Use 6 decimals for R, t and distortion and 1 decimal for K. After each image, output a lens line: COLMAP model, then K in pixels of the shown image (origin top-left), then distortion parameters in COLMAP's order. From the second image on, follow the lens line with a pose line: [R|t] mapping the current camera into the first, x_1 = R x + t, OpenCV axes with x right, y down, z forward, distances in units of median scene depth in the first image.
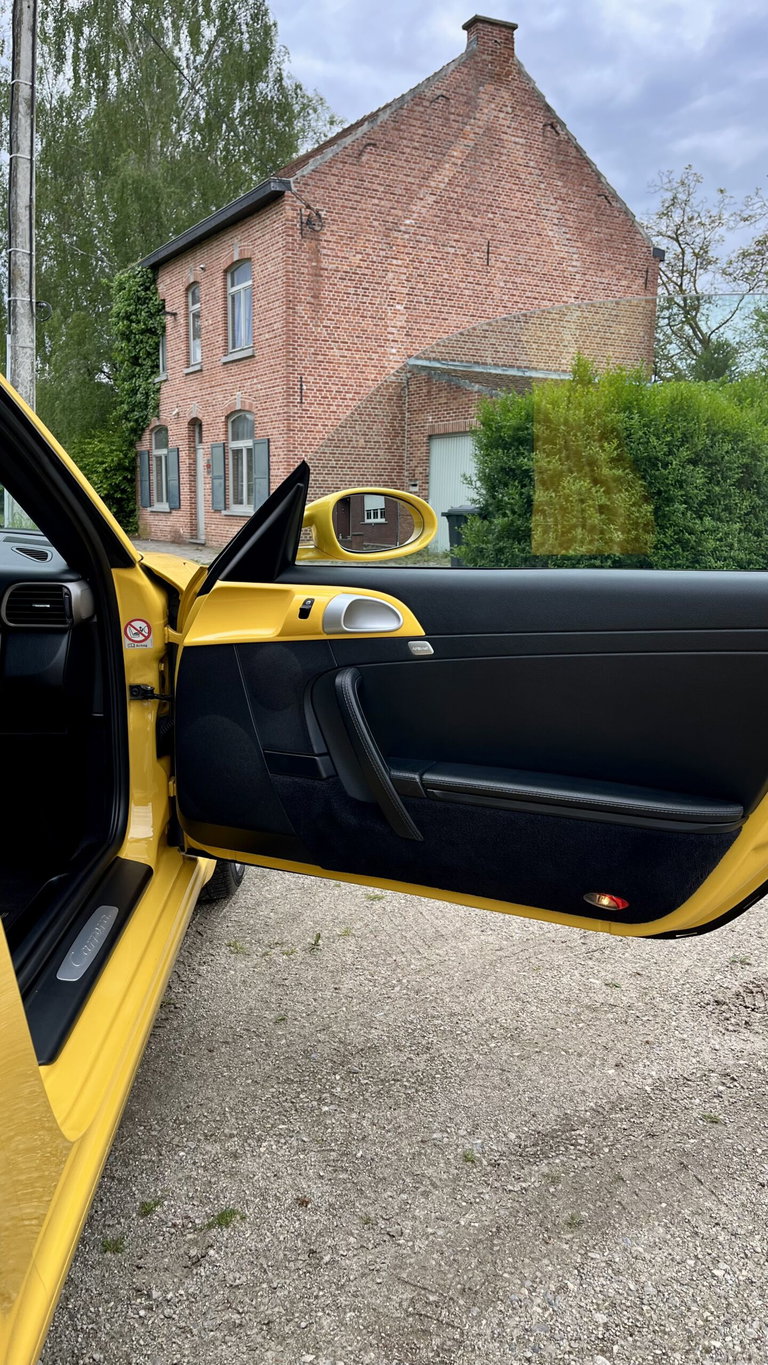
lens RADIAL K [[1129.5, 0, 384.0], [0, 1129.5, 682.5], [0, 0, 1]] dist [0.083808, -0.163641]
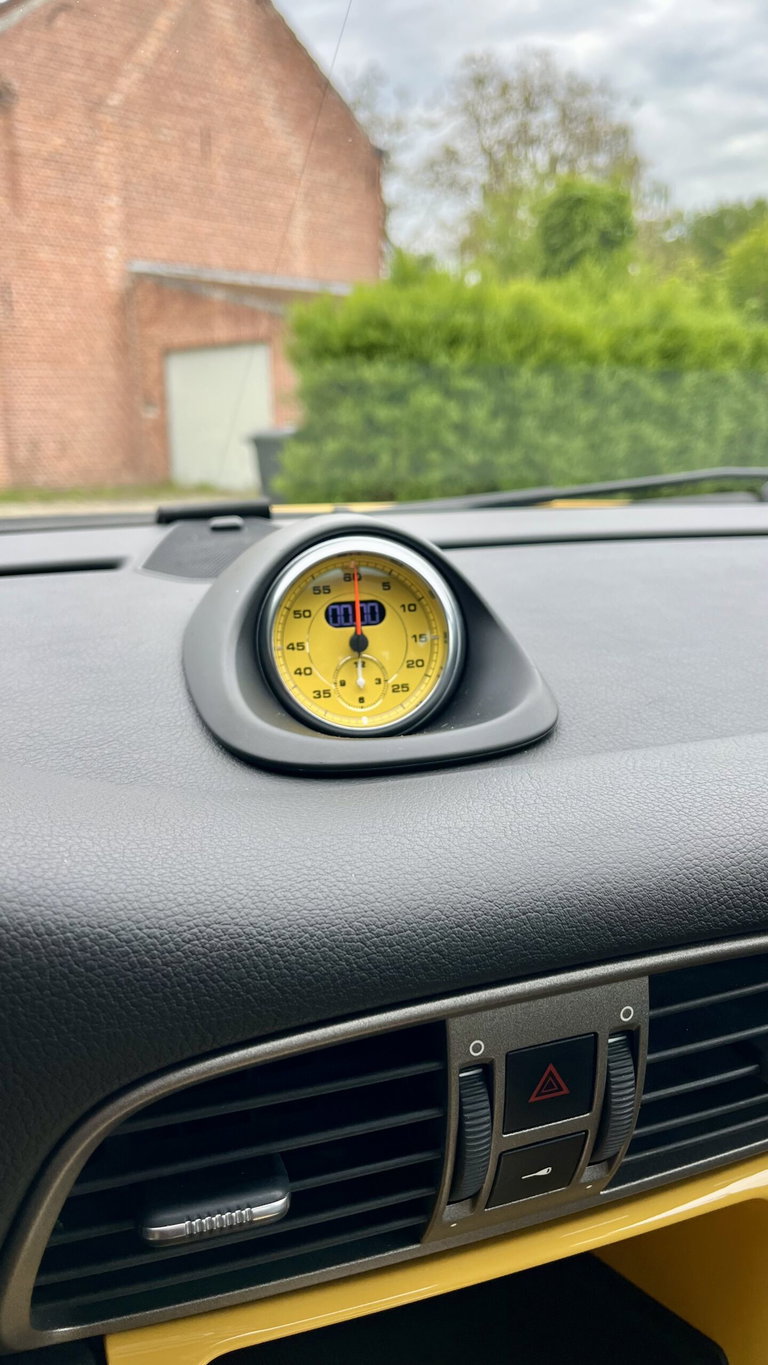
lens RADIAL K [[1129.5, 0, 384.0], [0, 1129.5, 682.5], [0, 0, 1]] dist [0.083808, -0.163641]
pose [[0.957169, -0.095739, 0.273243, -0.106693], [0.078102, 0.994140, 0.074734, -0.026493], [-0.278797, -0.050192, 0.959038, 0.165008]]
